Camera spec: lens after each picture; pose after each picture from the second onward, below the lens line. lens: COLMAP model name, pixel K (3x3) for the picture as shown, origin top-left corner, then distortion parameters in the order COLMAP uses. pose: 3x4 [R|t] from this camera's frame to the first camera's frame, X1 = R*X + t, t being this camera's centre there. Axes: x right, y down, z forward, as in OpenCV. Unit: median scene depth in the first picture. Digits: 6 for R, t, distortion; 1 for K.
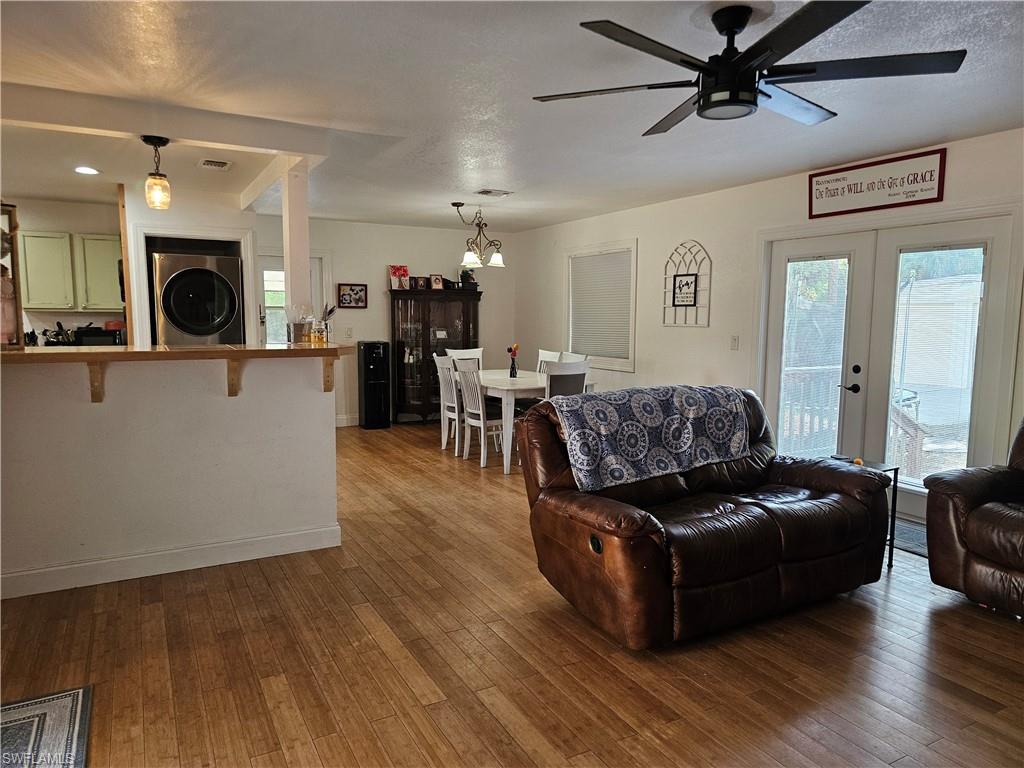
lens RADIAL K [[685.3, 0, 507.8], [0, 685.3, 381.8], [0, 0, 1]] dist [0.050966, -0.009844]
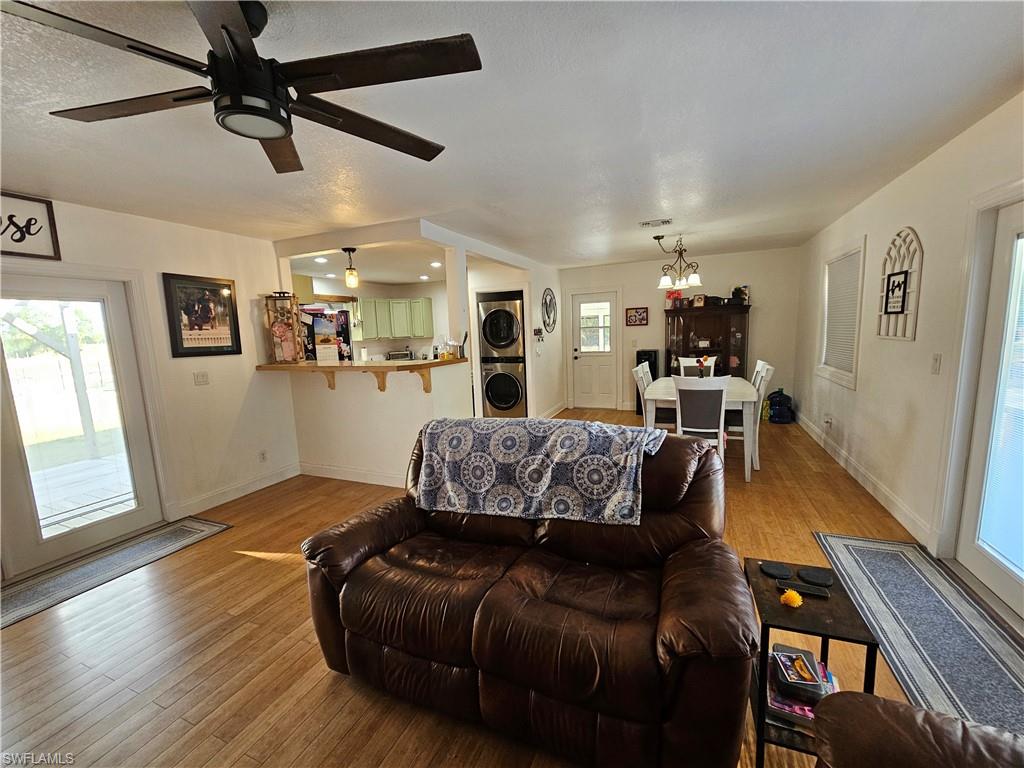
lens RADIAL K [[420.2, 0, 511.5], [0, 420.2, 390.8], [0, 0, 1]] dist [-0.005093, 0.001195]
pose [[0.622558, 0.083866, -0.778067, 0.475766], [-0.035295, 0.996238, 0.079142, -0.057734], [0.781777, -0.021809, 0.623176, 0.465207]]
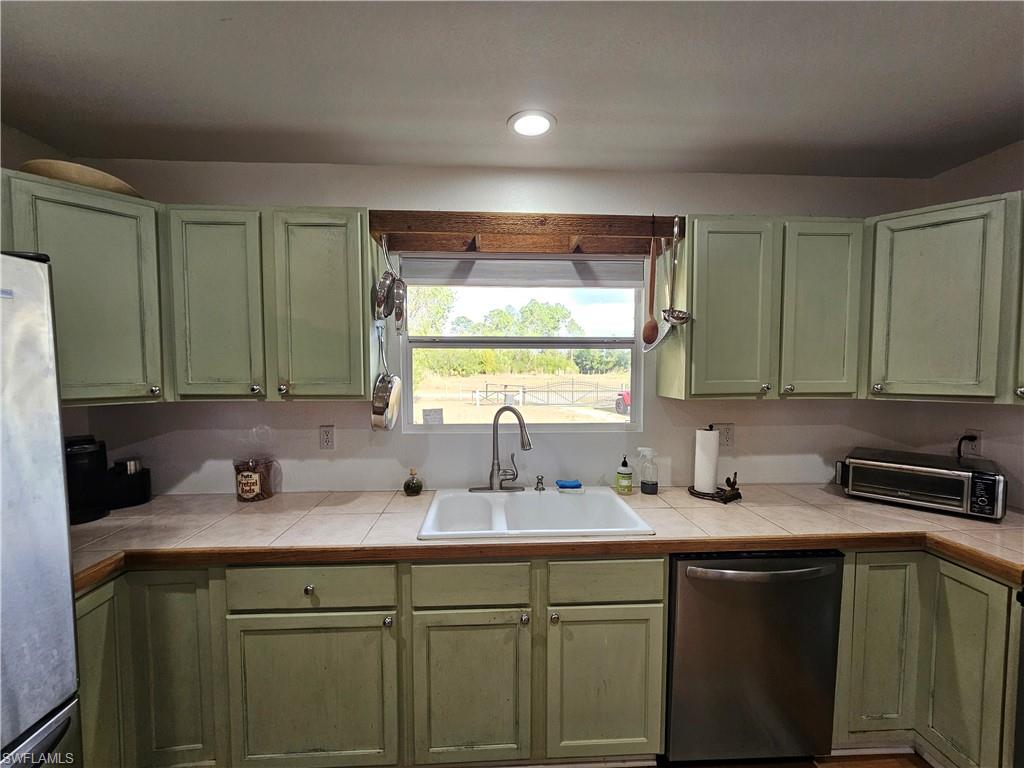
lens RADIAL K [[420.2, 0, 509.3], [0, 420.2, 390.4], [0, 0, 1]] dist [-0.005093, 0.001195]
pose [[-0.426512, 0.043292, -0.903445, -0.683214], [-0.092338, 0.991551, 0.091106, -0.127754], [0.899756, 0.122280, -0.418911, 1.014247]]
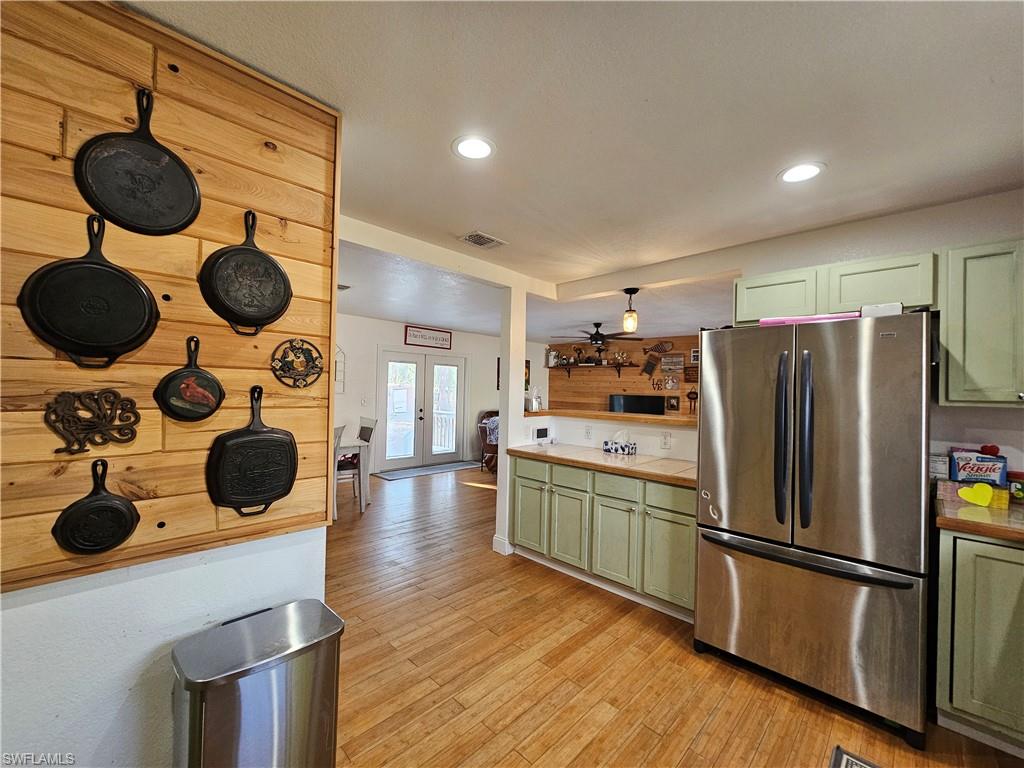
lens RADIAL K [[420.2, 0, 508.1], [0, 420.2, 389.2], [0, 0, 1]] dist [-0.005093, 0.001195]
pose [[-0.293478, -0.010344, 0.955910, -1.000584], [0.068202, 0.997167, 0.031730, -0.120057], [-0.953530, 0.074507, -0.291941, 1.155635]]
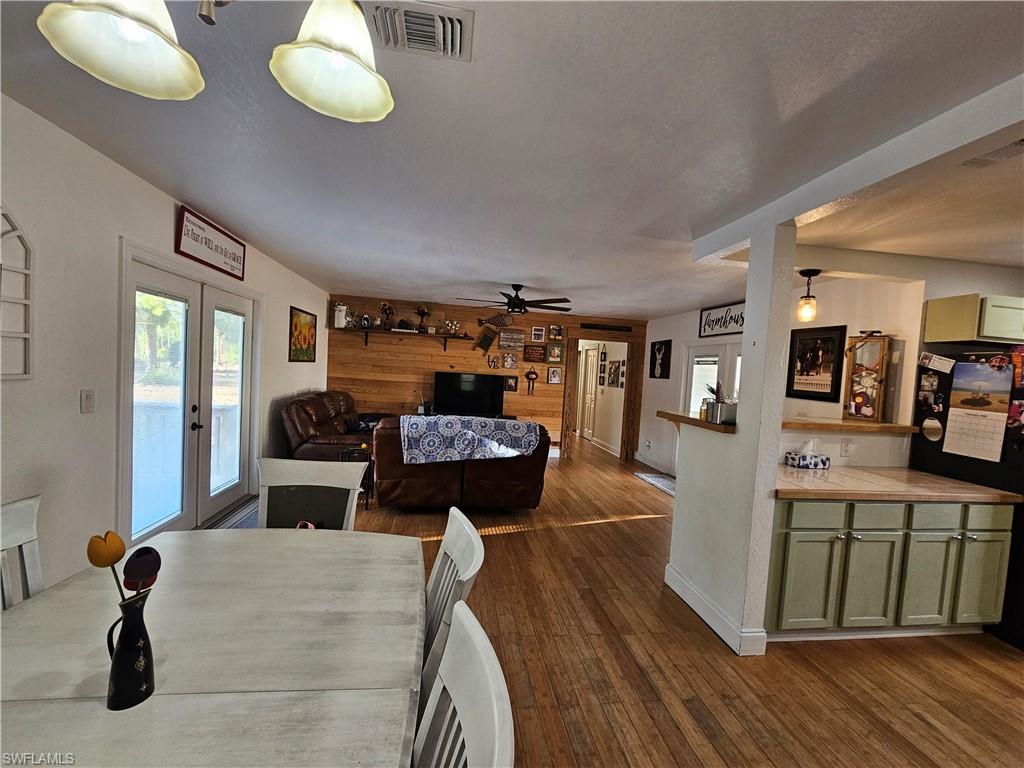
lens RADIAL K [[420.2, 0, 508.3], [0, 420.2, 388.8], [0, 0, 1]] dist [-0.005093, 0.001195]
pose [[-0.937874, -0.075983, 0.338555, -0.176492], [-0.030166, 0.989889, 0.138598, -0.156895], [-0.345663, 0.119774, -0.930683, 1.463152]]
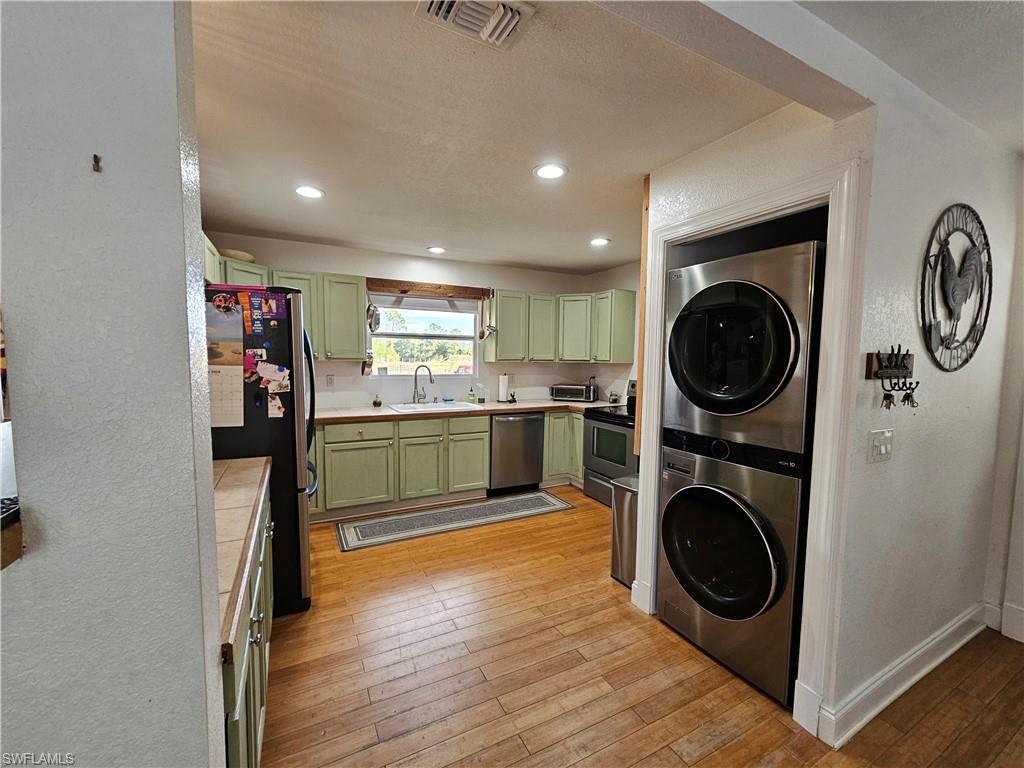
lens RADIAL K [[420.2, 0, 510.3], [0, 420.2, 392.7], [0, 0, 1]] dist [-0.005093, 0.001195]
pose [[-0.016768, 0.078425, -0.996779, -0.159196], [-0.111648, 0.990538, 0.079813, -0.111052], [0.993606, 0.112627, -0.007853, 1.047701]]
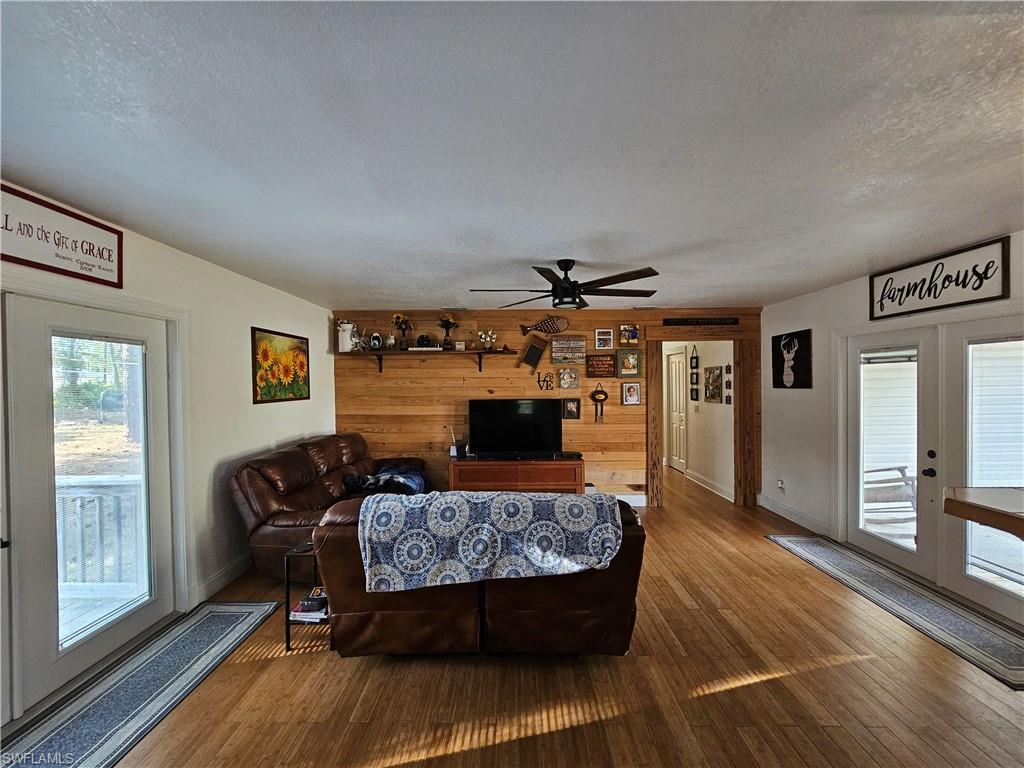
lens RADIAL K [[420.2, 0, 508.7], [0, 420.2, 390.4], [0, 0, 1]] dist [-0.005093, 0.001195]
pose [[-0.875356, -0.003935, 0.483463, -0.071479], [0.053468, 0.993045, 0.104892, -0.141197], [-0.480514, 0.117668, -0.869057, 1.112408]]
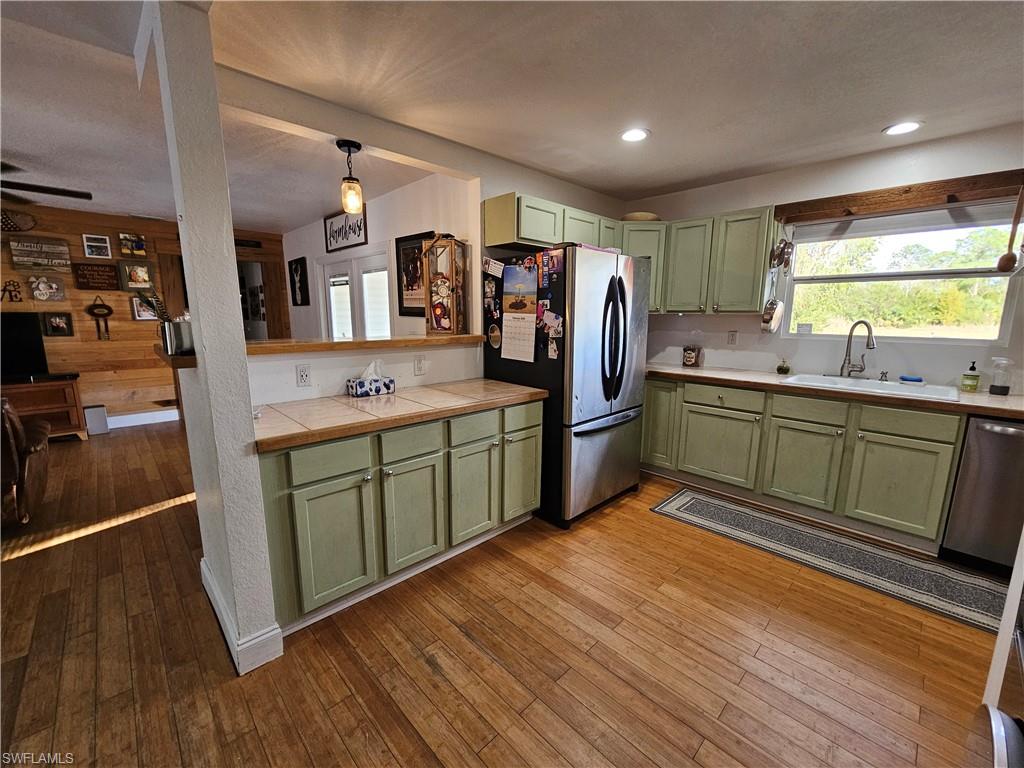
lens RADIAL K [[420.2, 0, 509.1], [0, 420.2, 390.7], [0, 0, 1]] dist [-0.005093, 0.001195]
pose [[-0.962851, 0.037612, -0.267401, -0.403982], [-0.037590, 0.961942, 0.270656, -0.123266], [0.267404, 0.270653, -0.924793, 1.283409]]
